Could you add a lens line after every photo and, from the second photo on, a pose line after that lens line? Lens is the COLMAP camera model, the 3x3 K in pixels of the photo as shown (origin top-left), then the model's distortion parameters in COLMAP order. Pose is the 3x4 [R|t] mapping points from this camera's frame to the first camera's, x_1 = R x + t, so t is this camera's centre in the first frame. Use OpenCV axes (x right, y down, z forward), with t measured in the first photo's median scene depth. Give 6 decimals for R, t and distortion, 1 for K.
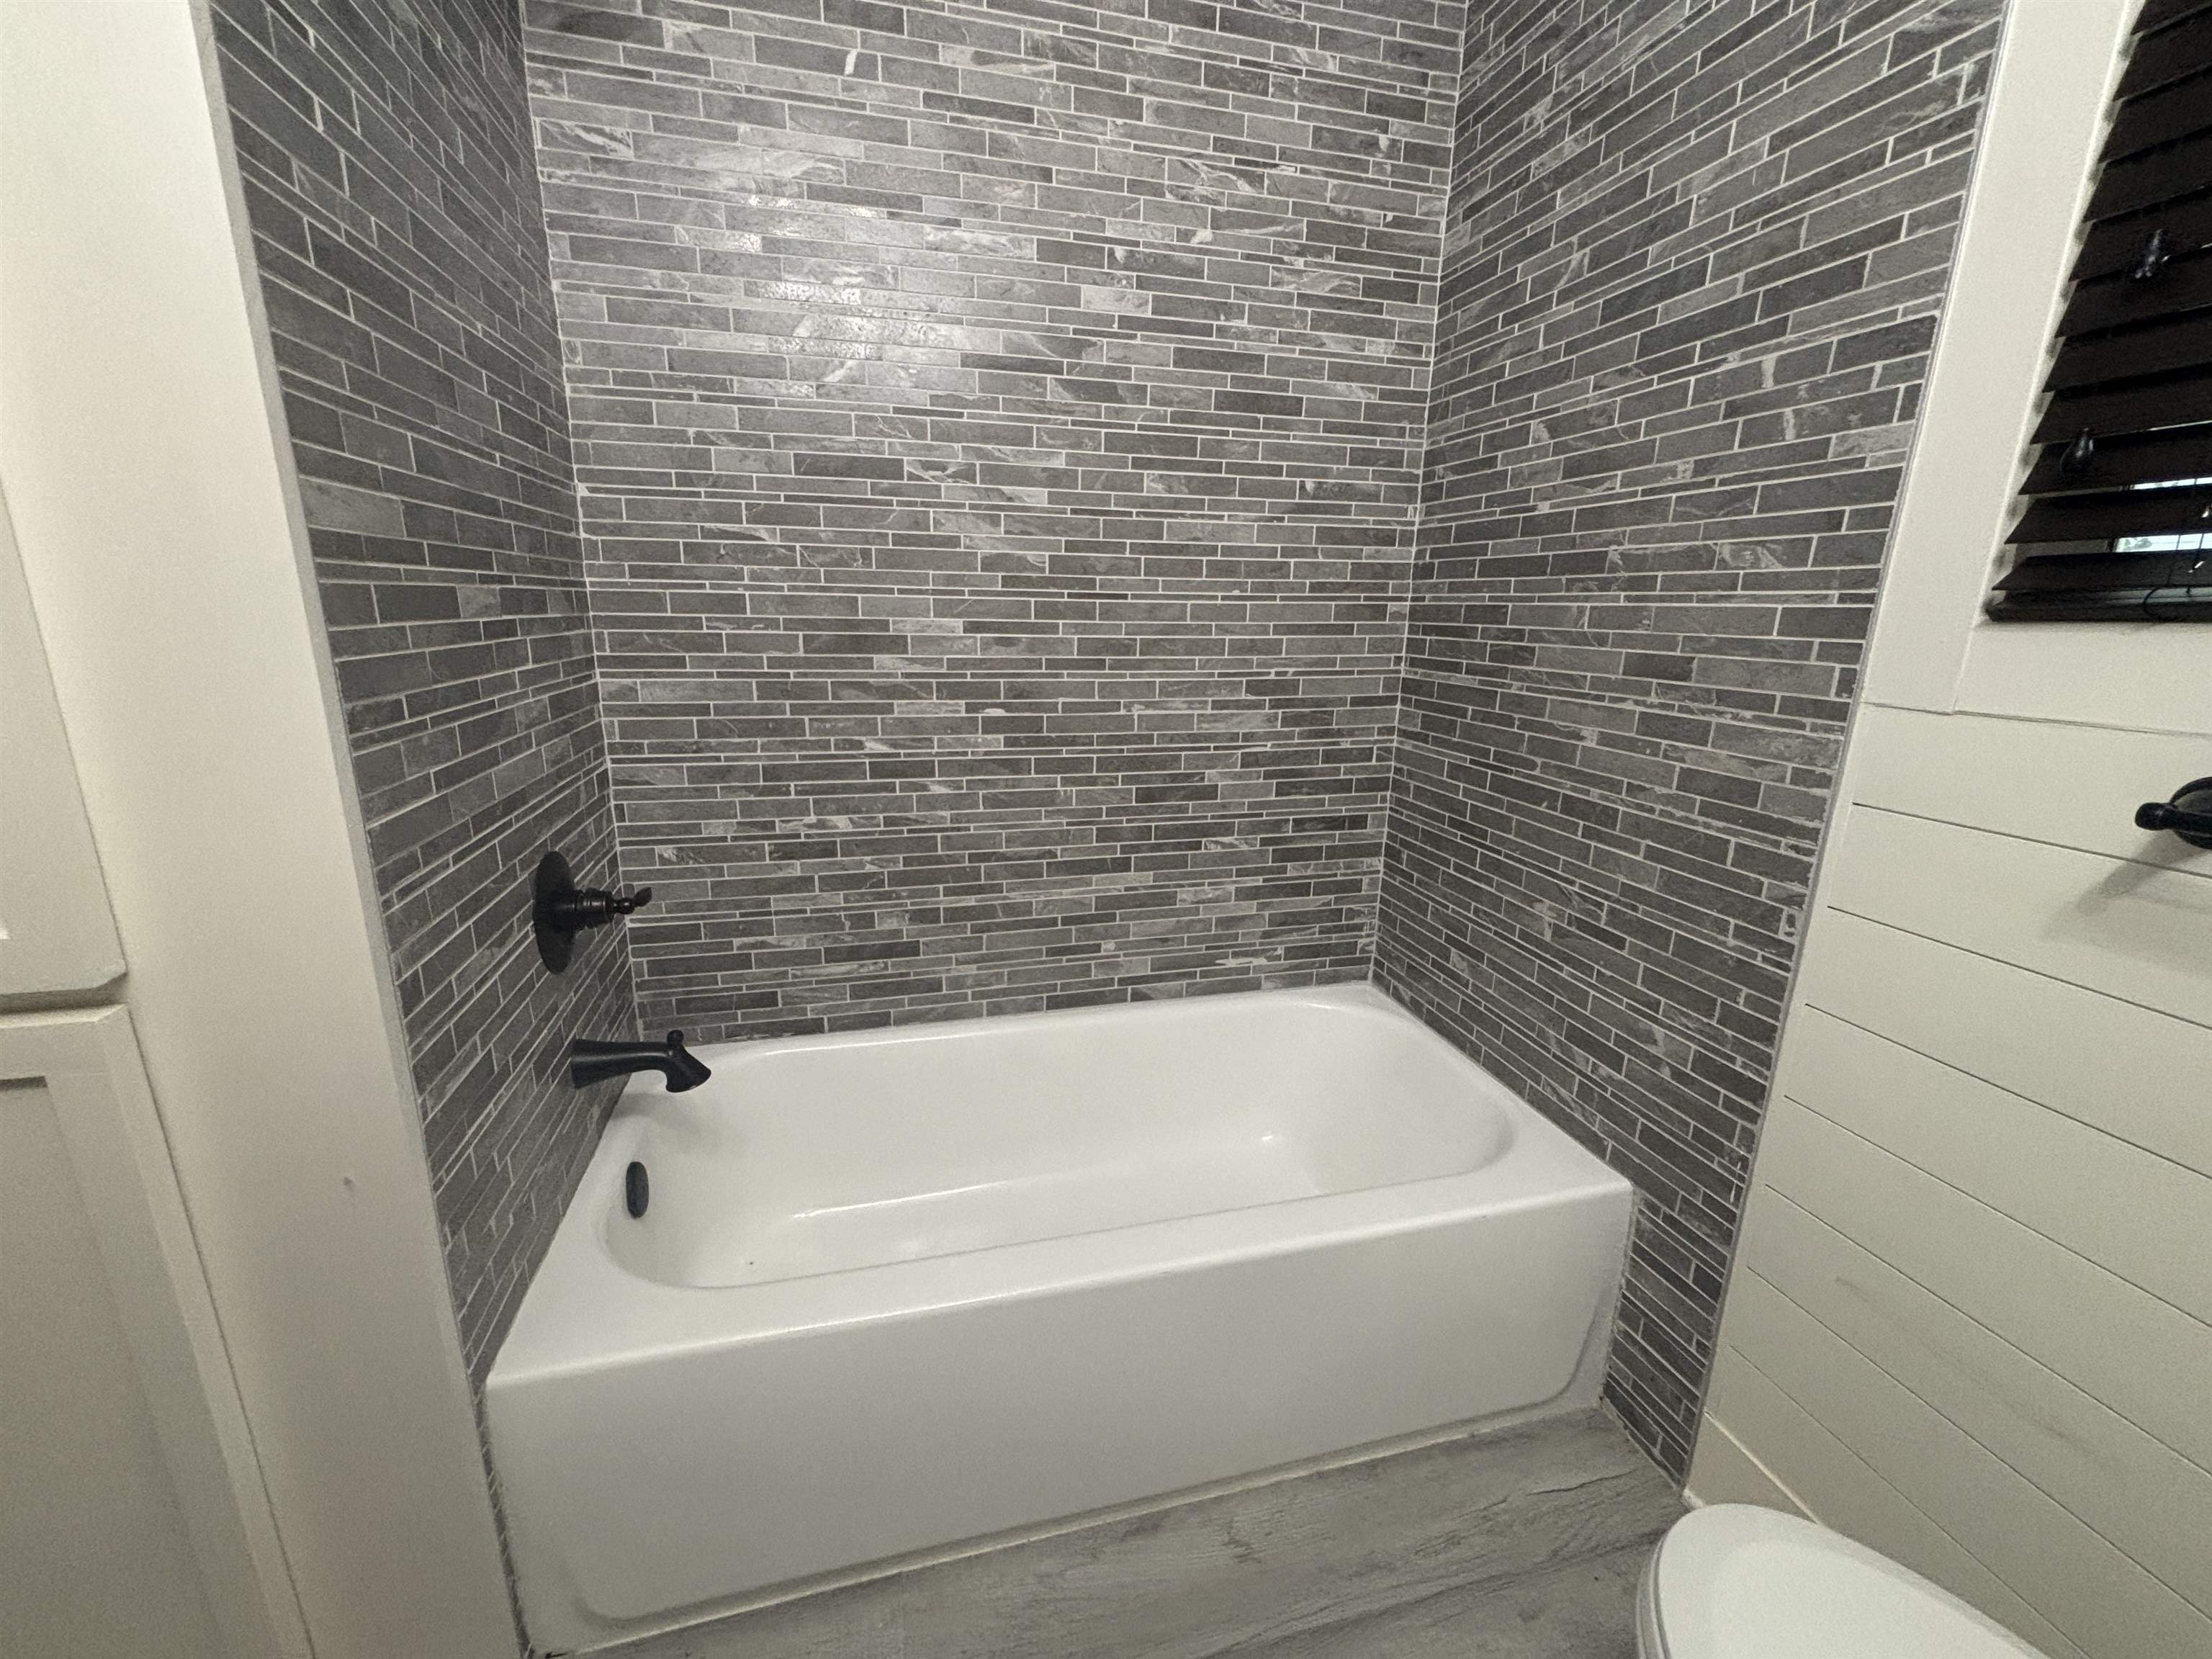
lens RADIAL K [[898.3, 0, 1099.9], [0, 898.3, 824.1], [0, 0, 1]] dist [0.007522, 0.000285]
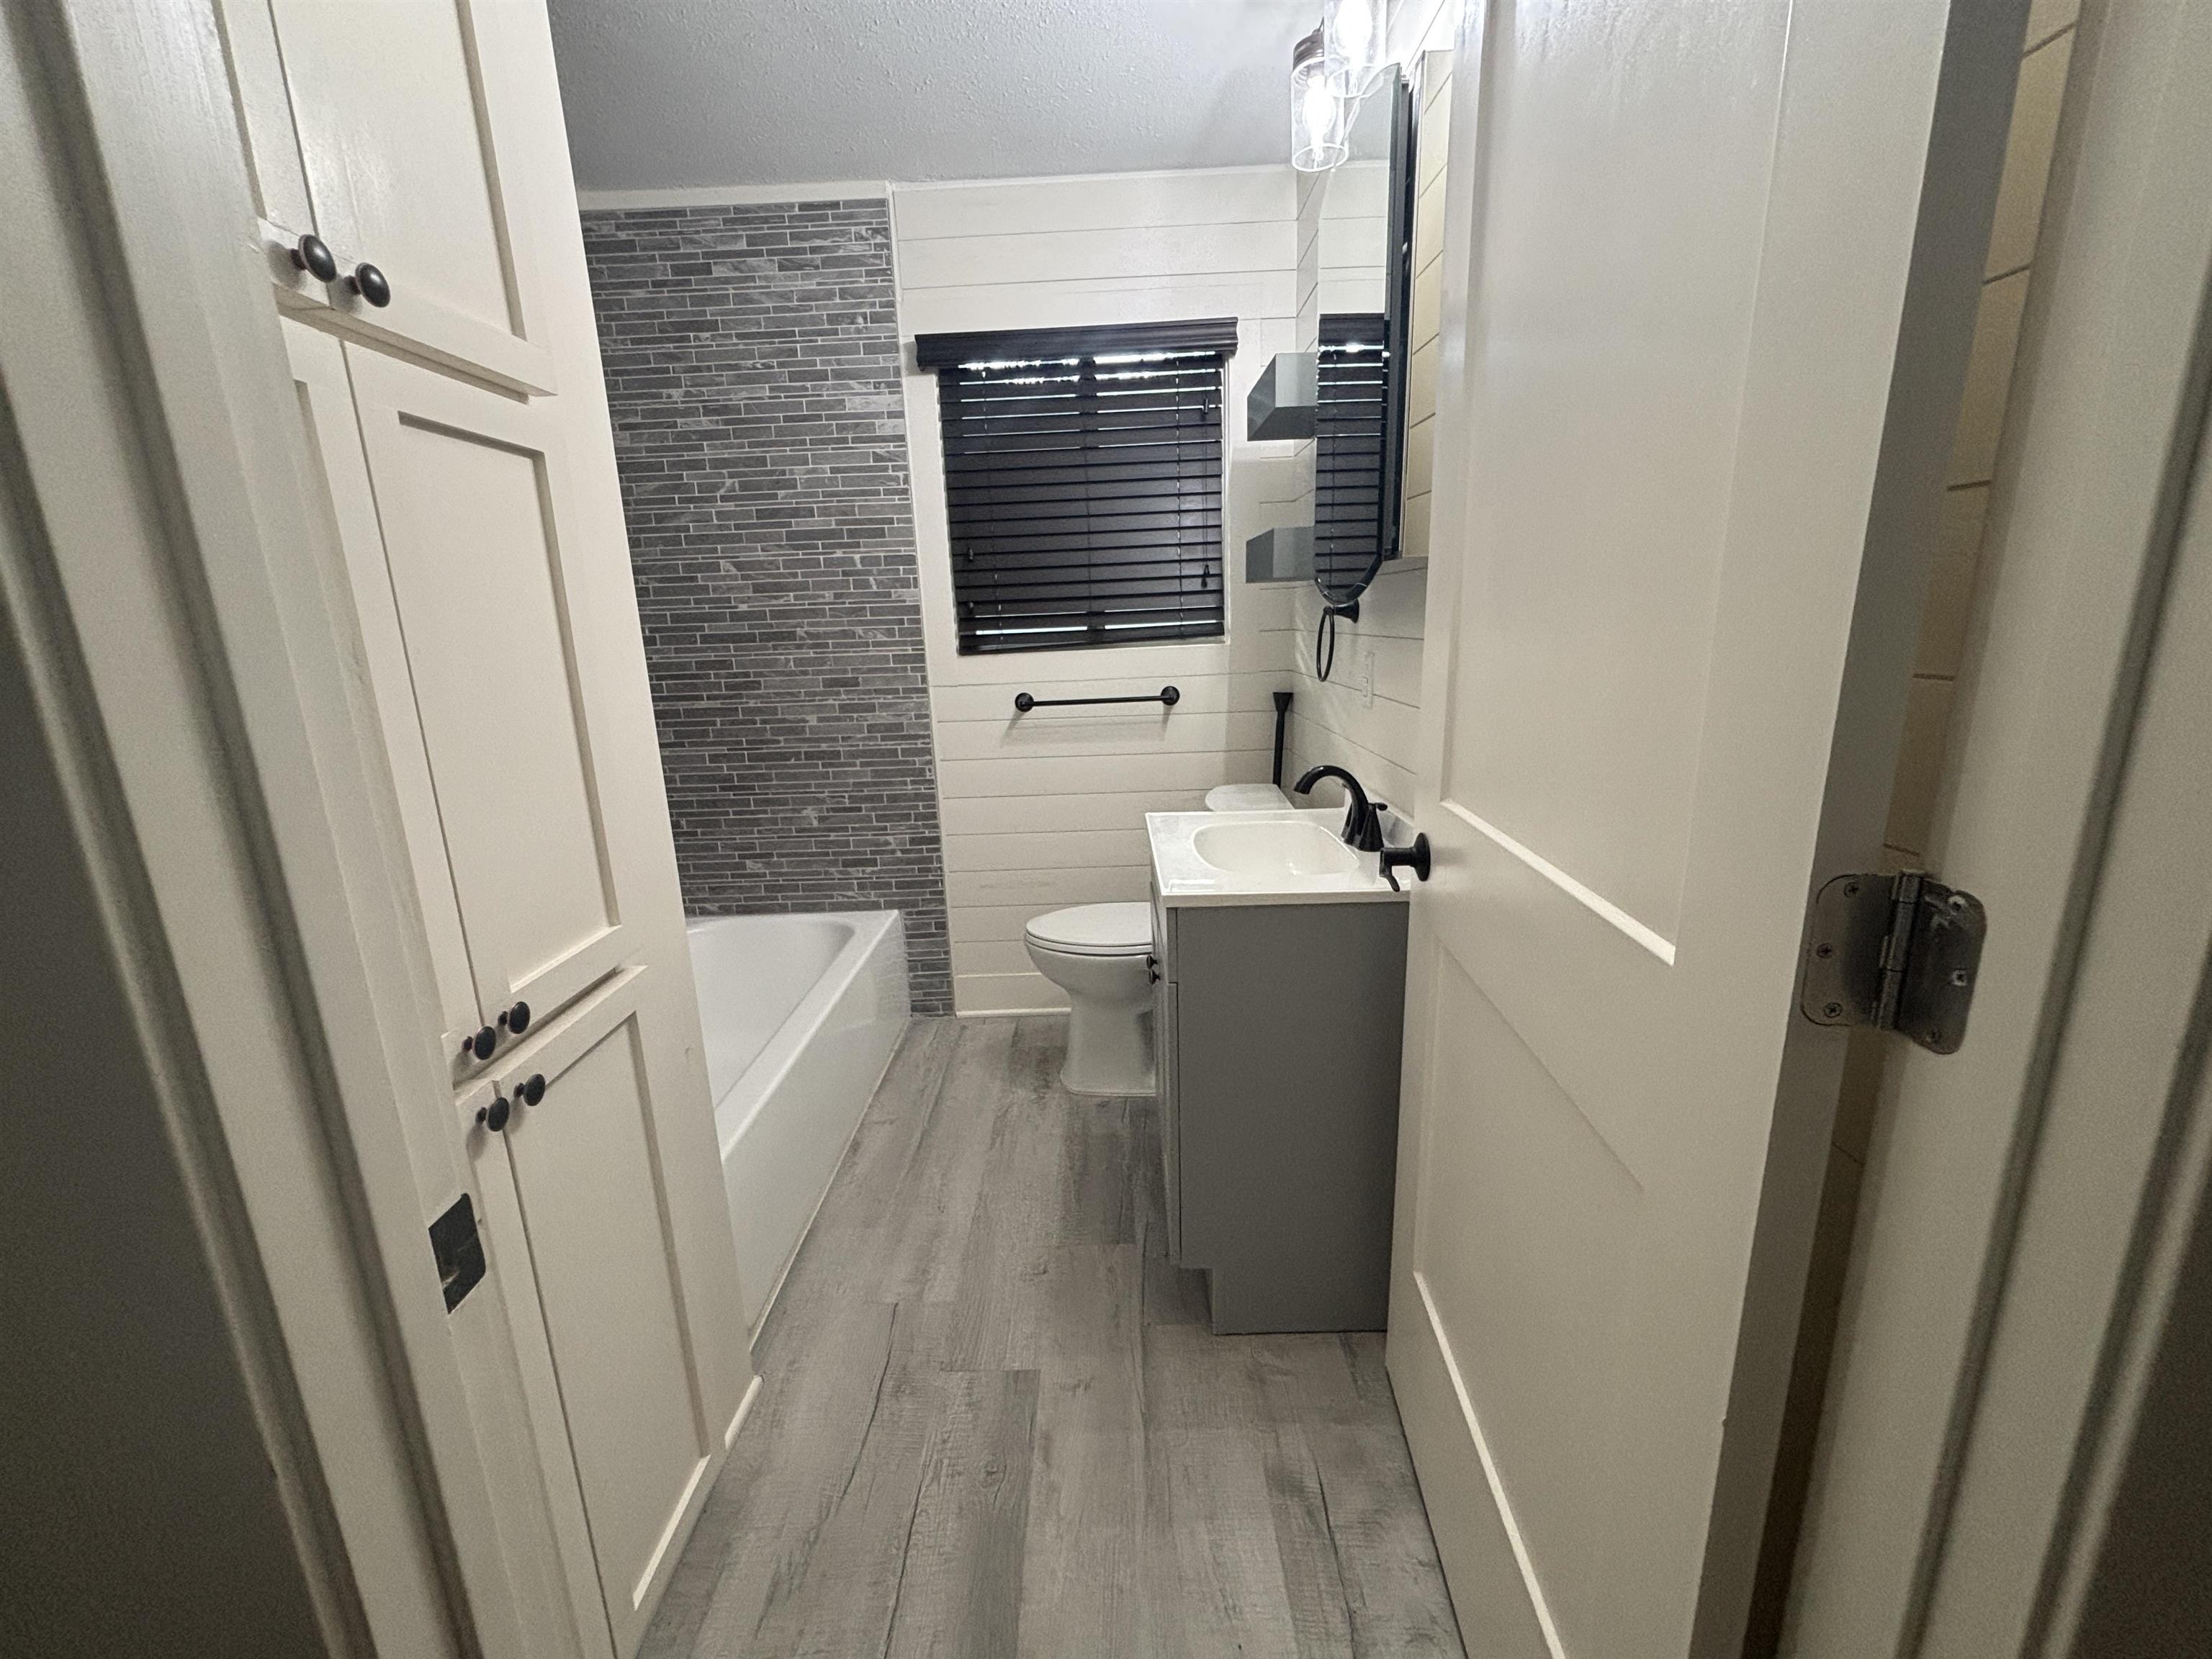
lens RADIAL K [[893.4, 0, 1103.4], [0, 893.4, 823.7], [0, 0, 1]] dist [-0.000145, -0.000423]
pose [[0.249757, -0.245438, 0.936687, -1.433071], [0.267524, 0.947182, 0.176856, -0.064173], [-0.930620, 0.206415, 0.302225, -0.203806]]
